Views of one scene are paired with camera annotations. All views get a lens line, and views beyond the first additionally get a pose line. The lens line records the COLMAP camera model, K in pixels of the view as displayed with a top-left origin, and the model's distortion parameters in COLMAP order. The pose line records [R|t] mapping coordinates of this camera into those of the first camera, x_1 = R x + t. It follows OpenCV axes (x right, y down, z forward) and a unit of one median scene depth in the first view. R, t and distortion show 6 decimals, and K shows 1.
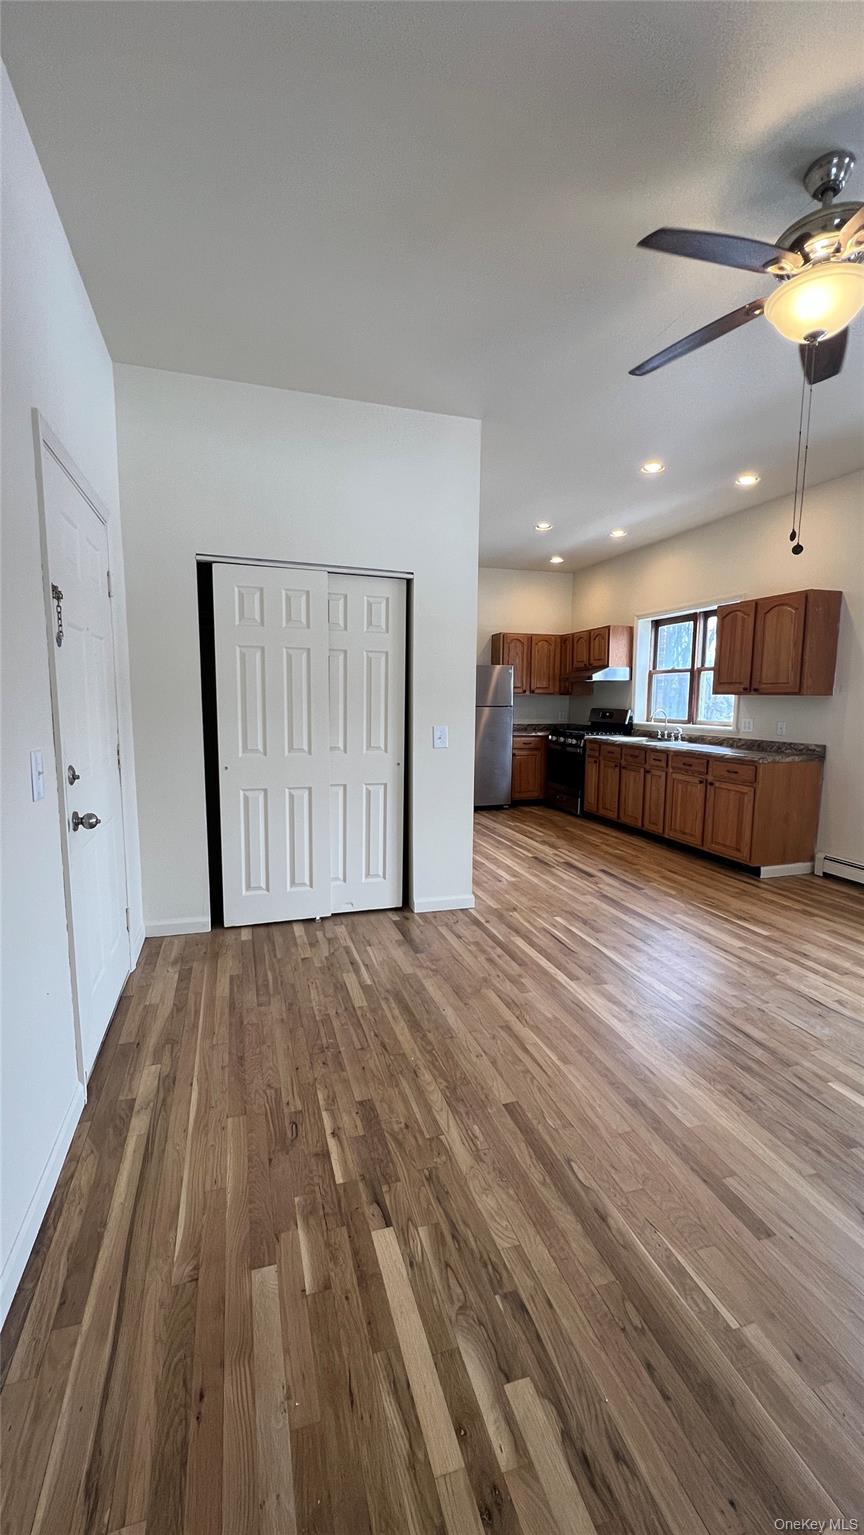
lens RADIAL K [[614.2, 0, 432.0], [0, 614.2, 767.5], [0, 0, 1]] dist [-0.000627, -0.000079]
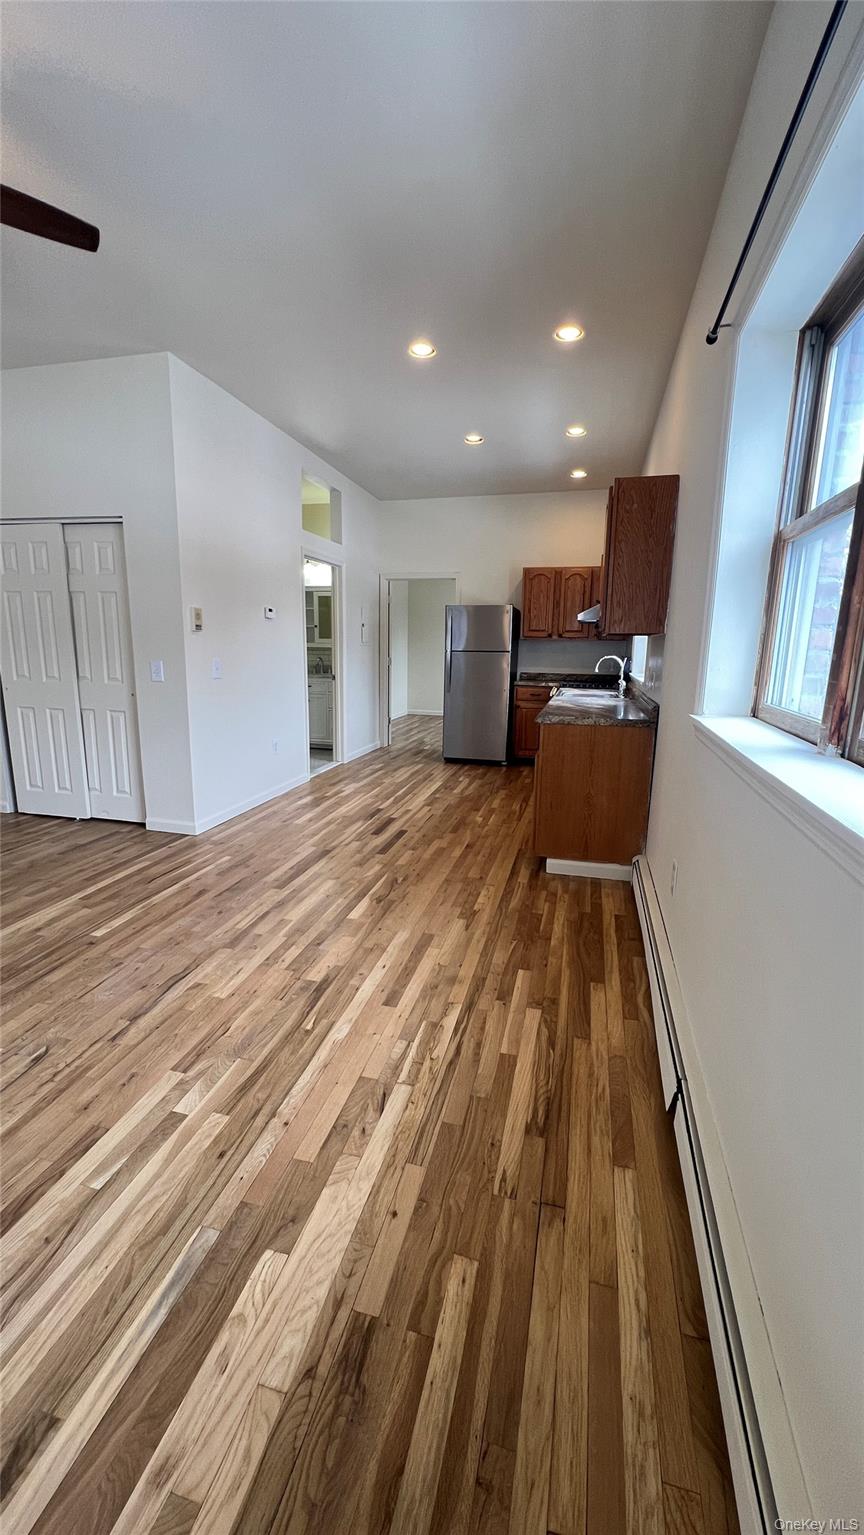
lens RADIAL K [[614.2, 0, 432.0], [0, 614.2, 767.5], [0, 0, 1]] dist [-0.000627, -0.000079]
pose [[0.846517, 0.110564, -0.520754, 0.798445], [-0.070234, 0.992840, 0.096625, -0.016180], [0.527709, -0.045220, 0.848221, 0.269431]]
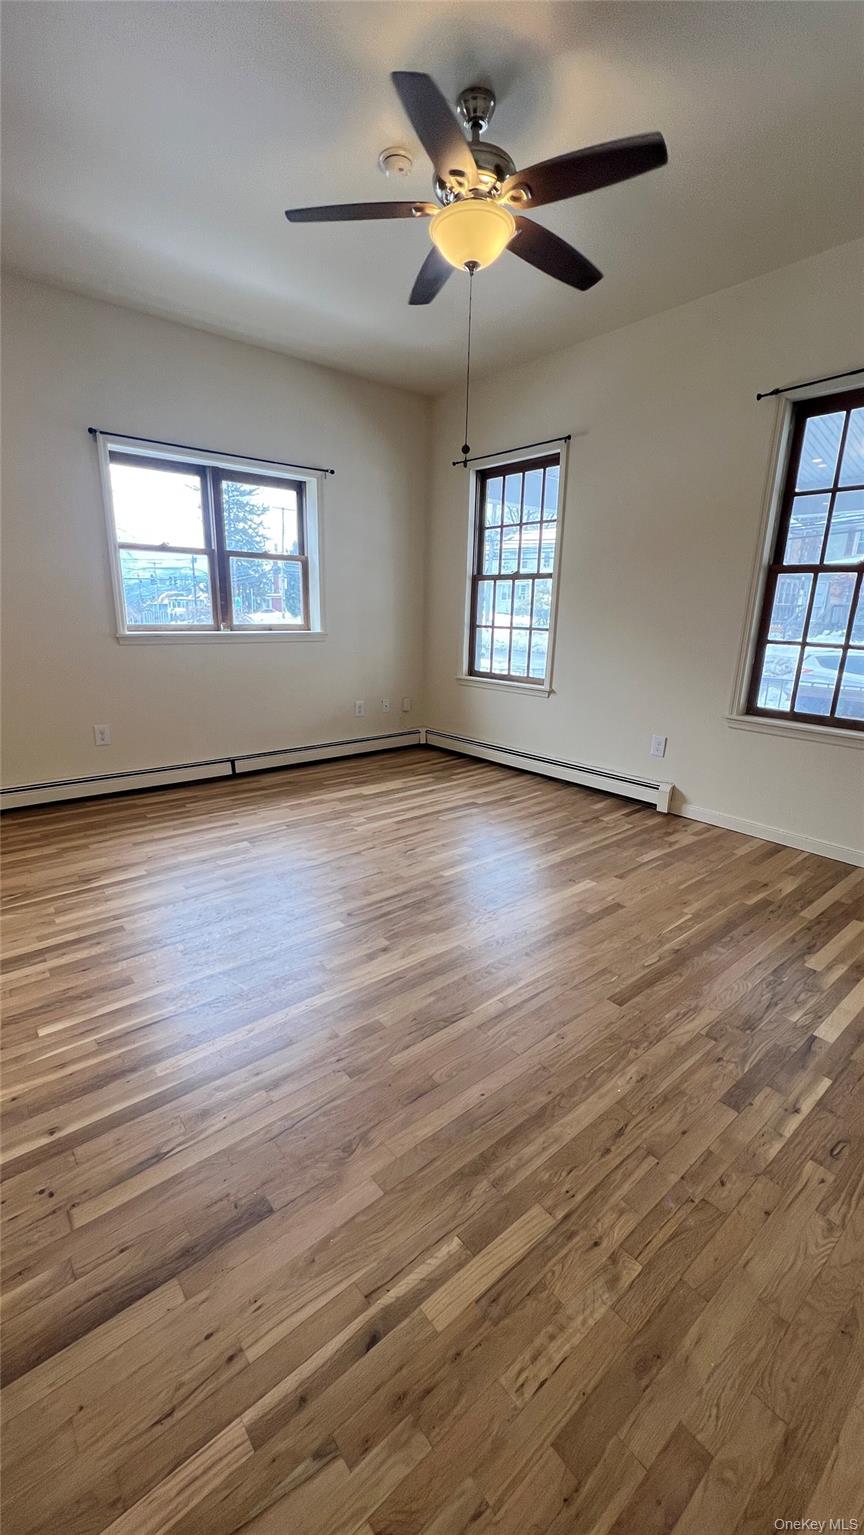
lens RADIAL K [[614.2, 0, 432.0], [0, 614.2, 767.5], [0, 0, 1]] dist [-0.000627, -0.000079]
pose [[-0.374628, -0.251280, 0.892475, -0.248870], [0.083177, 0.949585, 0.302274, -0.069114], [-0.923437, 0.187474, -0.334840, 0.672033]]
